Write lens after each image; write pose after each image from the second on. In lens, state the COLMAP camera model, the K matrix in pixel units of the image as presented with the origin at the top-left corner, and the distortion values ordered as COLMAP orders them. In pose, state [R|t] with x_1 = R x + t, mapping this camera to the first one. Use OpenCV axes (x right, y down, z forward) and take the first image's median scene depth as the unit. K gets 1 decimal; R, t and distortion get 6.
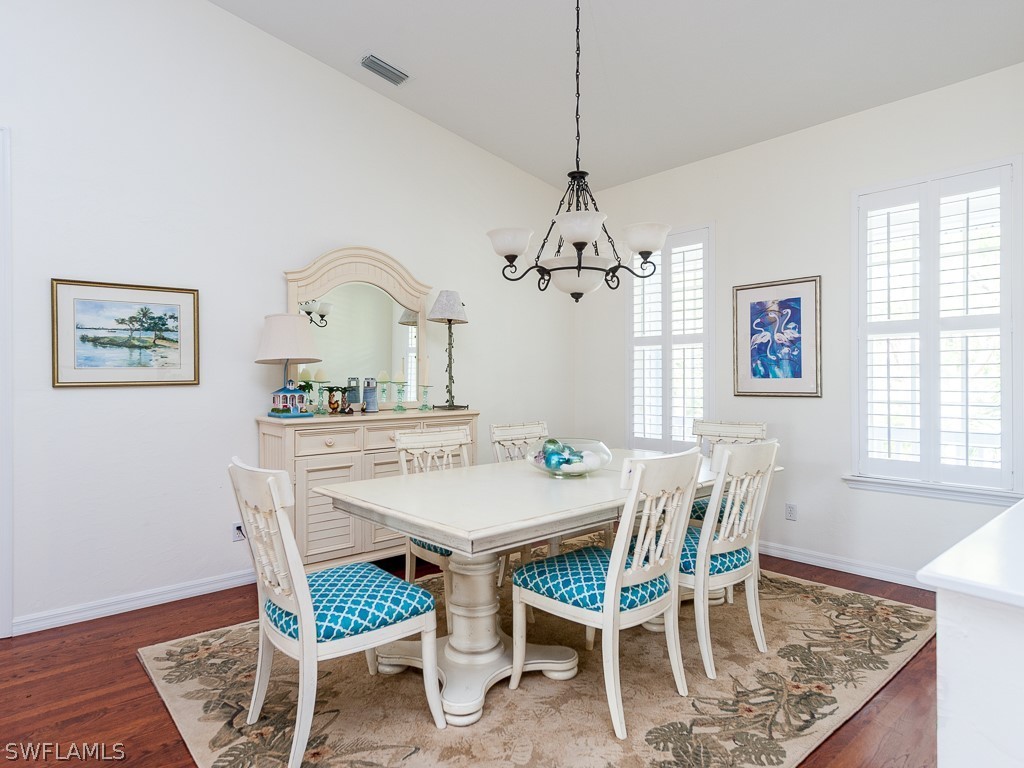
lens RADIAL K [[604.6, 0, 511.9], [0, 604.6, 380.0], [0, 0, 1]] dist [0.008612, -0.002570]
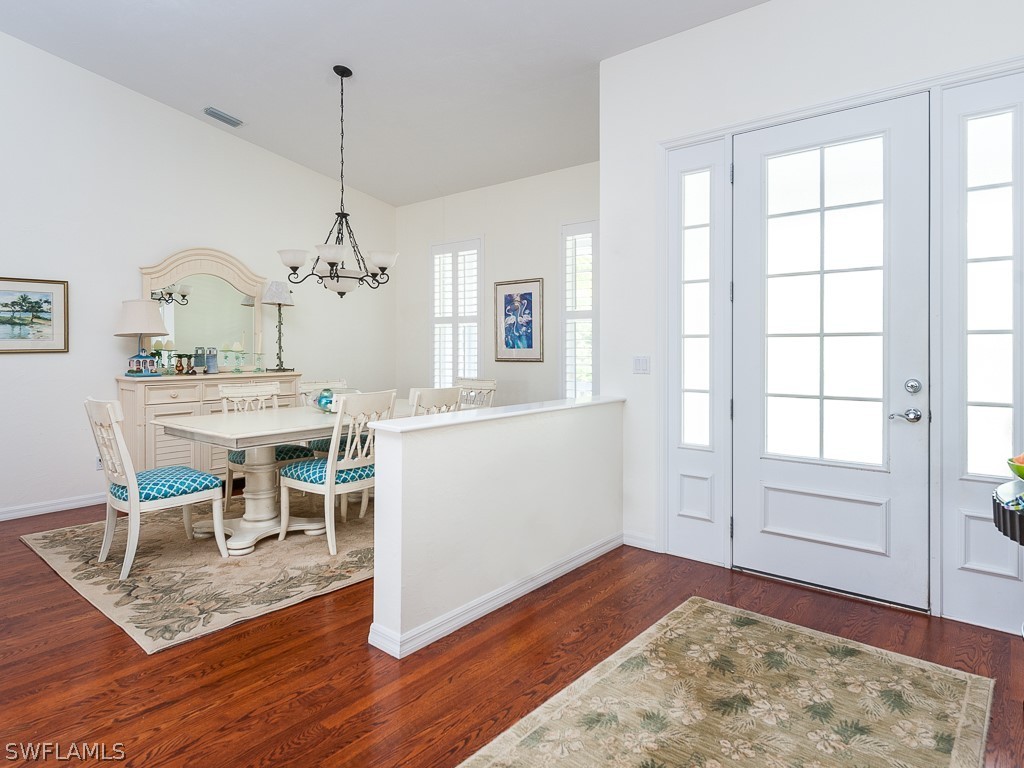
lens RADIAL K [[605.7, 0, 526.5], [0, 605.7, 351.6], [0, 0, 1]] dist [-0.001281, -0.003170]
pose [[0.987216, 0.001906, 0.159374, 0.279521], [-0.002261, 0.999995, 0.002044, 0.001562], [-0.159370, -0.002378, 0.987216, -0.496950]]
